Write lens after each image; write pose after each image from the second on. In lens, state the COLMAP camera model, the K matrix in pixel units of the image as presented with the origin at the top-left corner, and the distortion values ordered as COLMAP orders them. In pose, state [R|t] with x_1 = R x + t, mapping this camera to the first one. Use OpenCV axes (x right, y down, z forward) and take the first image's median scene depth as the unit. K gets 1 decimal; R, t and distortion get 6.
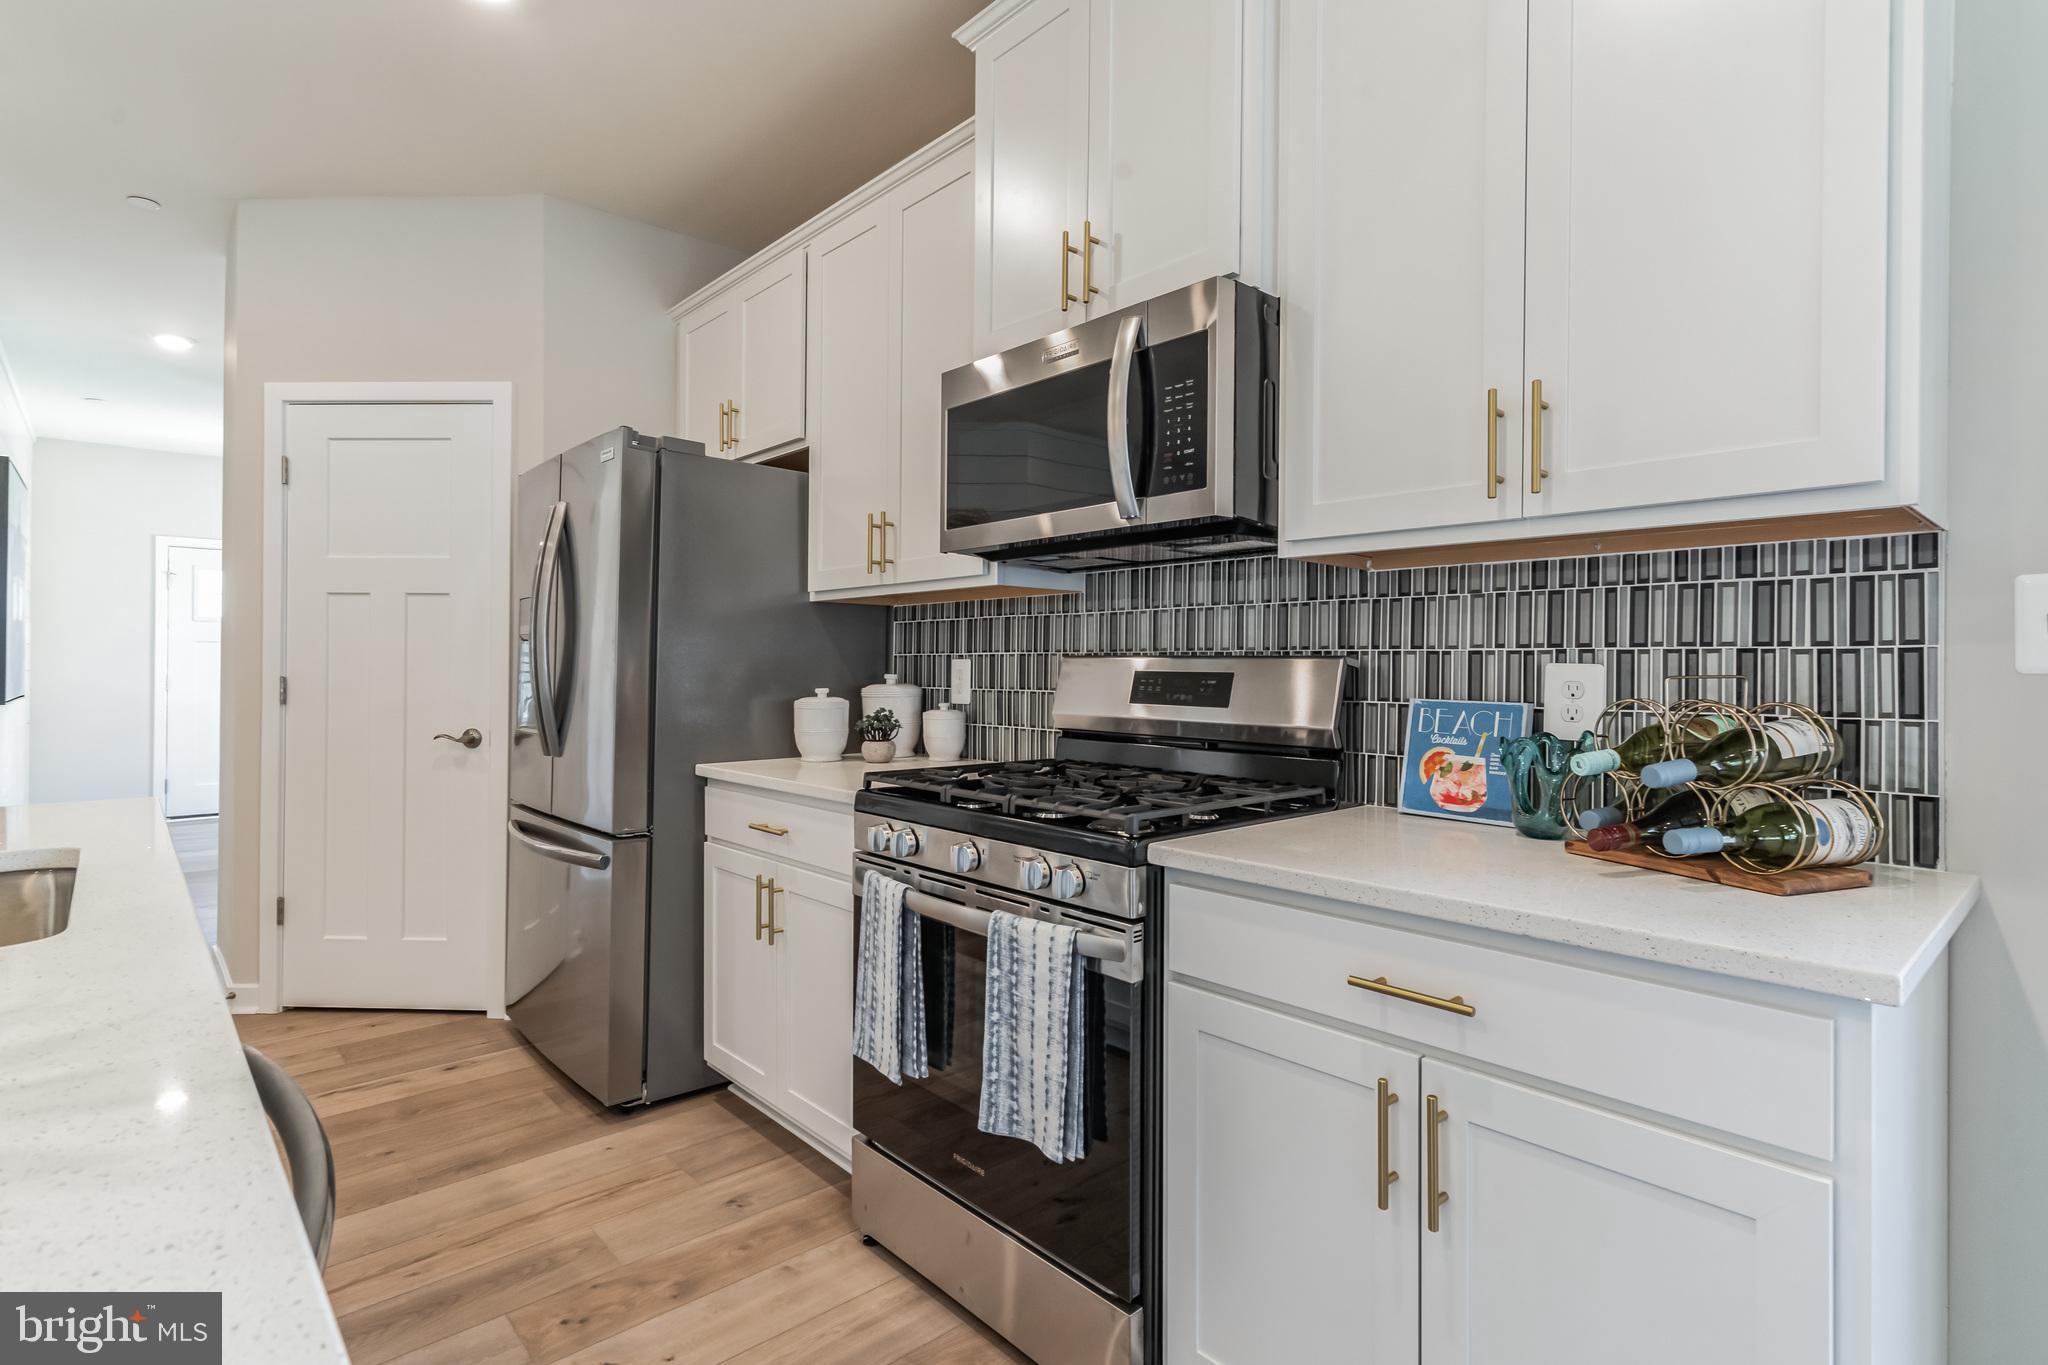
lens RADIAL K [[1005.8, 0, 1037.8], [0, 1005.8, 673.1], [0, 0, 1]] dist [0.010542, -0.000168]
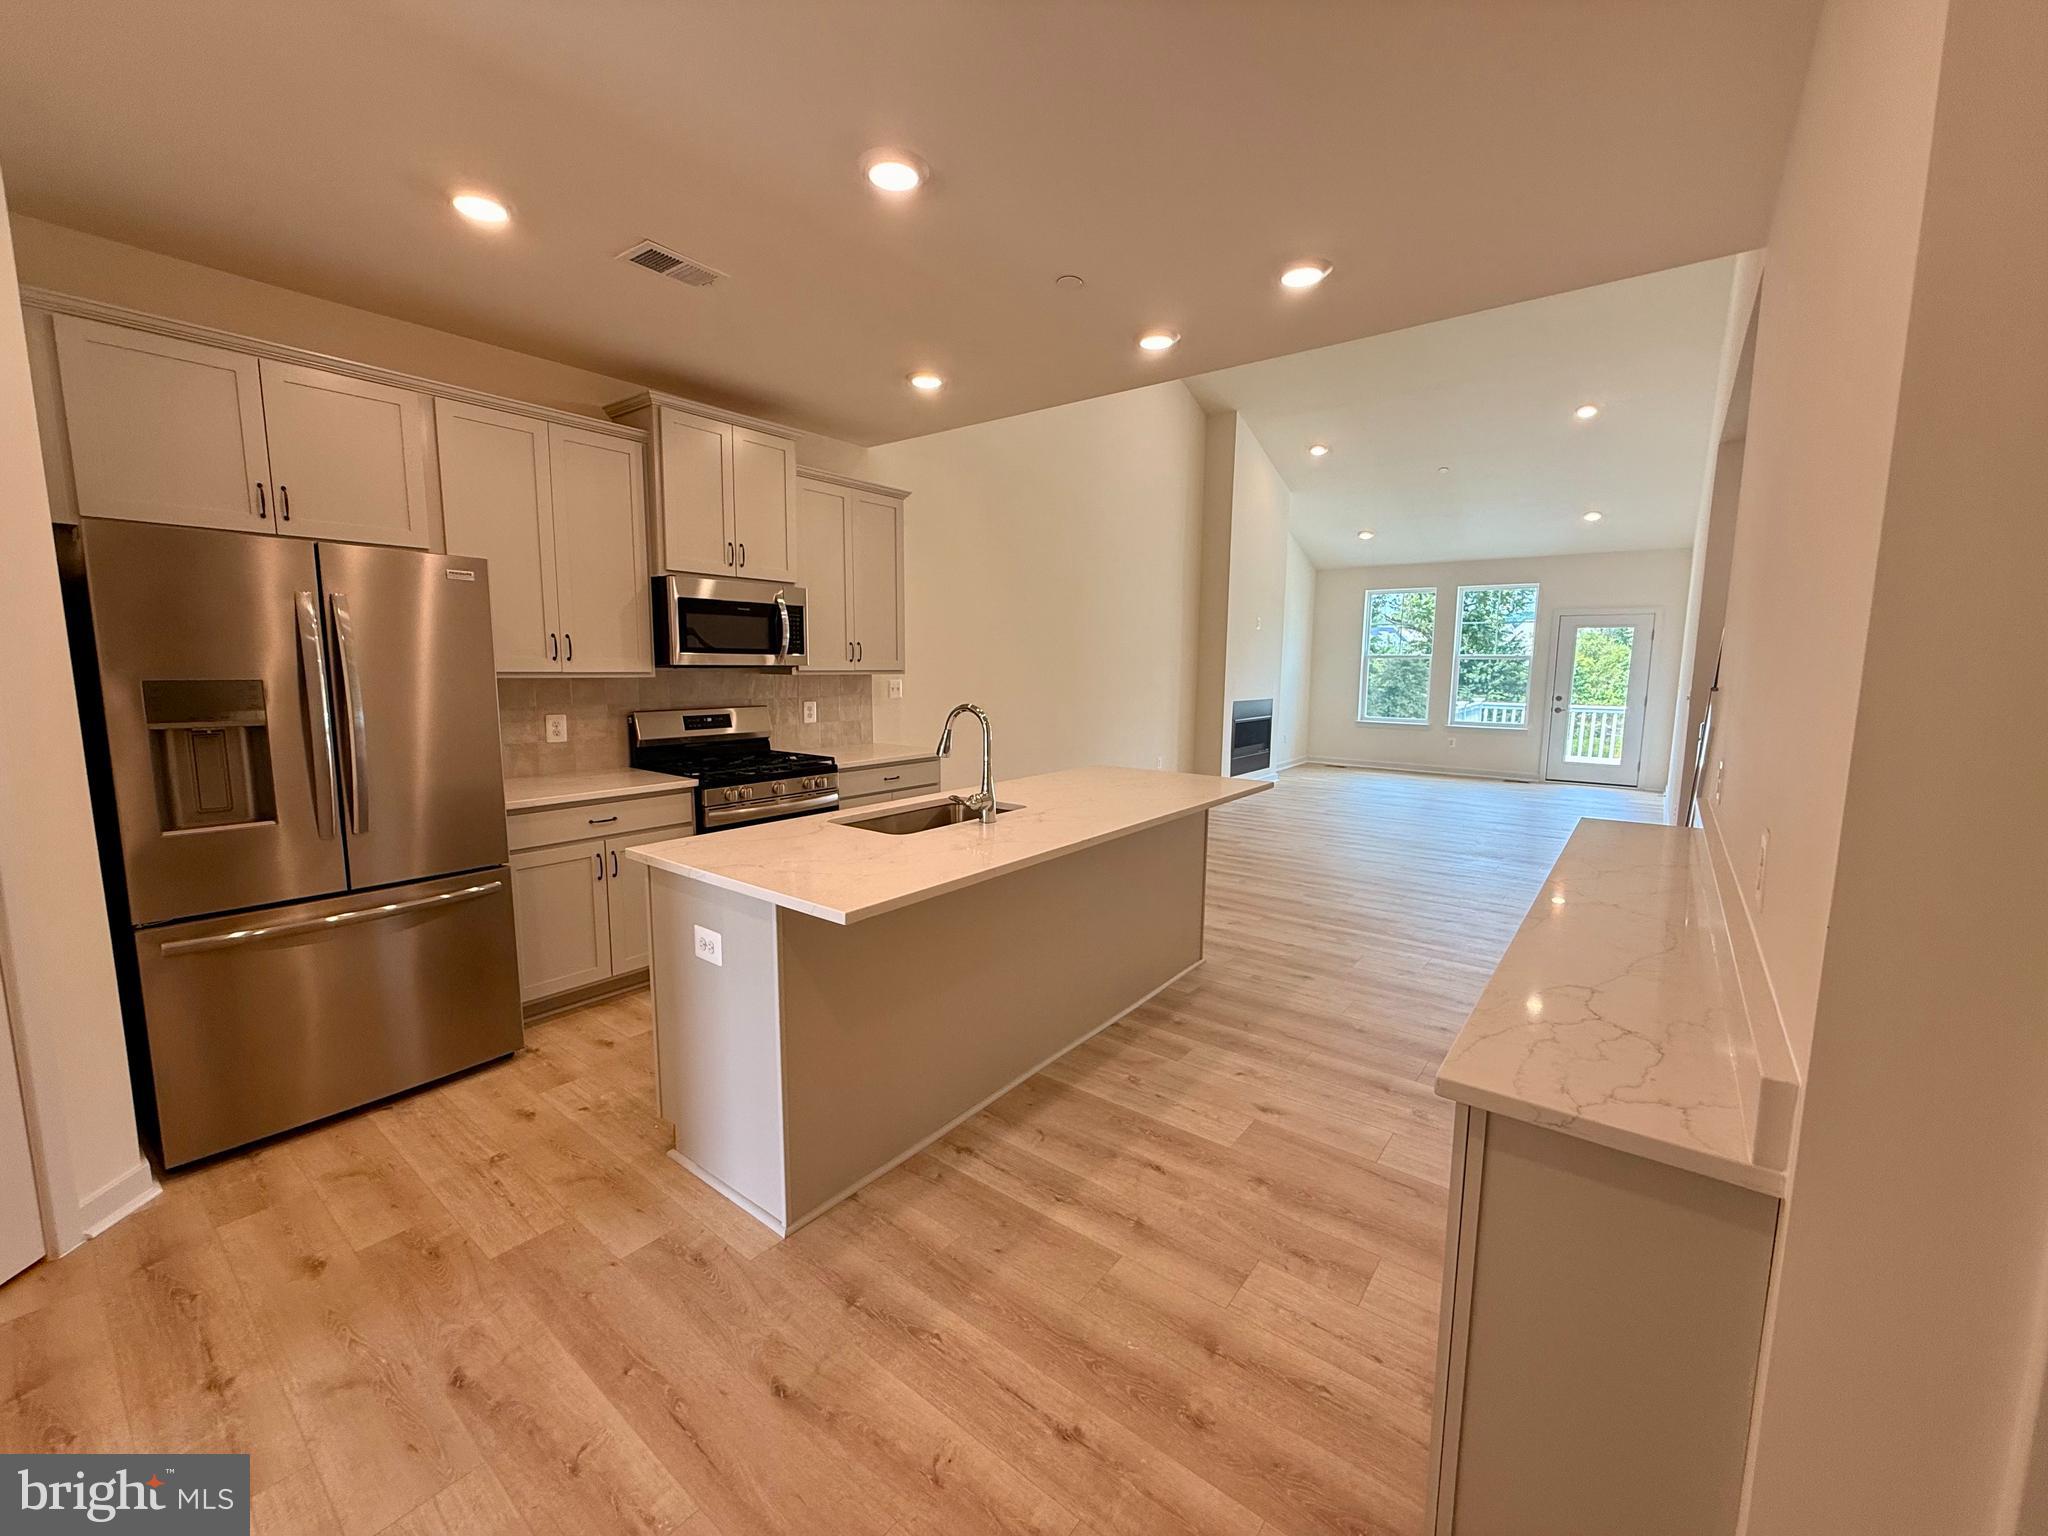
lens RADIAL K [[813.0, 0, 1022.4], [0, 813.0, 763.0], [0, 0, 1]] dist [0.001767, 0.000068]
pose [[-0.163918, -0.130192, 0.977845, -1.993257], [-0.001680, 0.991288, 0.131700, -0.150884], [-0.986472, 0.019946, -0.162709, 0.603323]]
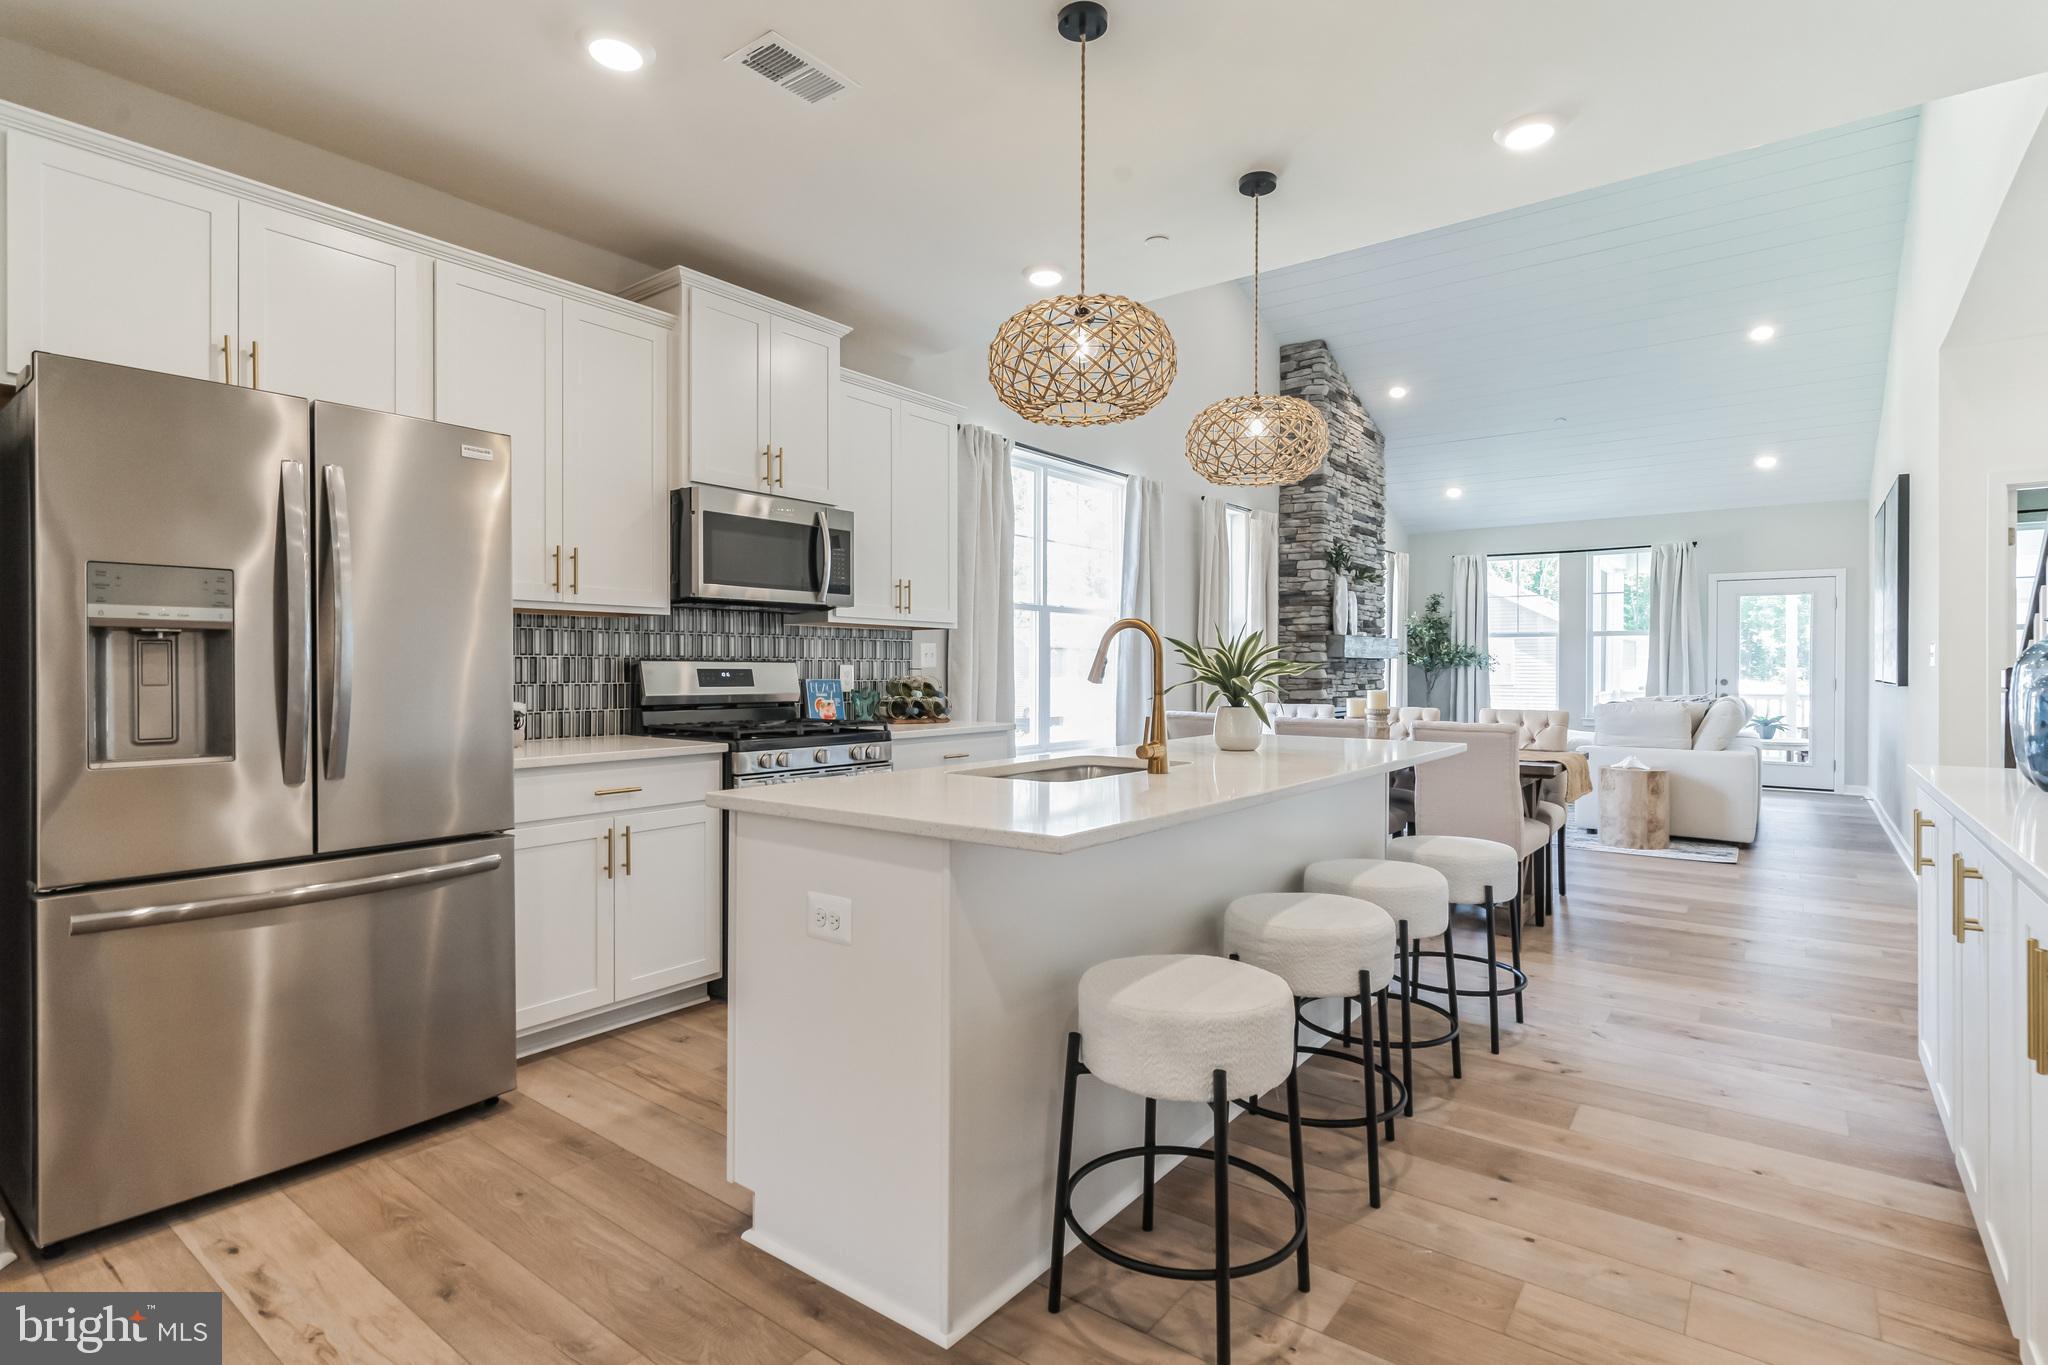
lens RADIAL K [[1005.8, 0, 1030.4], [0, 1005.8, 678.7], [0, 0, 1]] dist [0.010542, -0.000168]
pose [[-0.188899, -0.020585, 0.981781, -1.906587], [-0.003142, 0.999788, 0.020358, -0.024332], [-0.981992, 0.000761, -0.188923, 0.832217]]
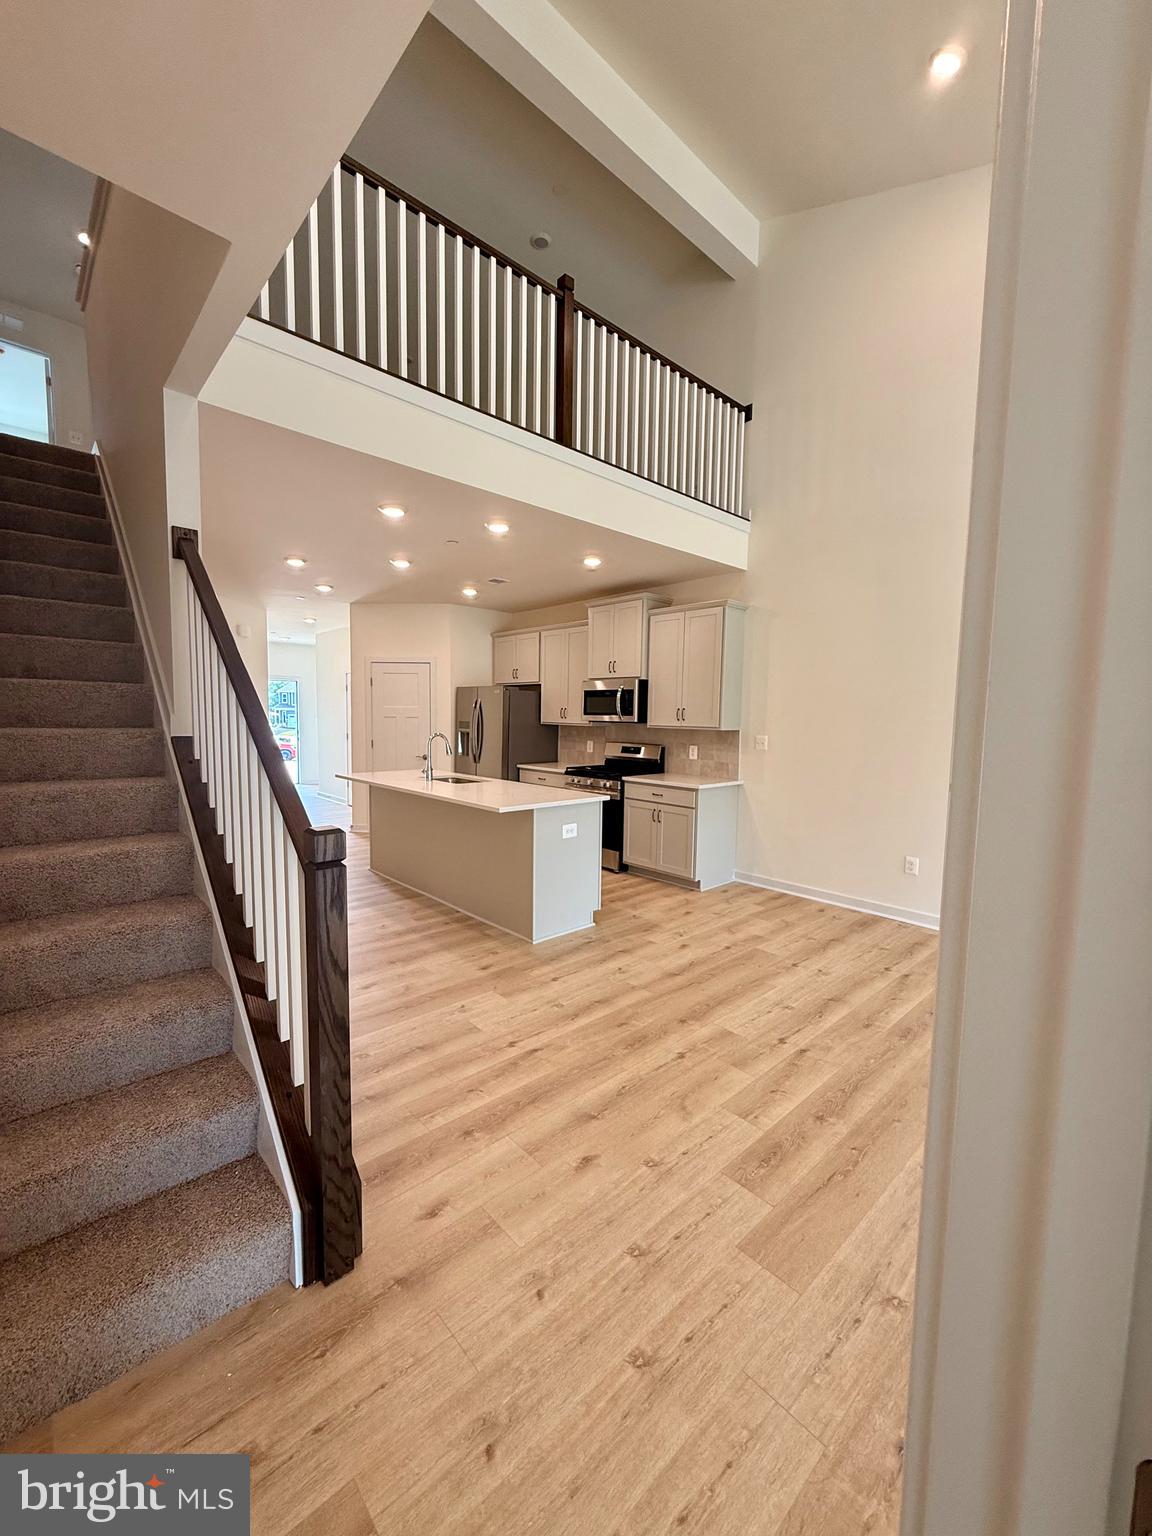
lens RADIAL K [[609.8, 0, 579.5], [0, 609.8, 763.9], [0, 0, 1]] dist [0.001767, 0.000068]
pose [[0.999959, 0.008705, 0.002295, -0.115321], [-0.008846, 0.997441, 0.070938, -0.127175], [-0.001672, -0.070956, 0.997478, -1.971762]]
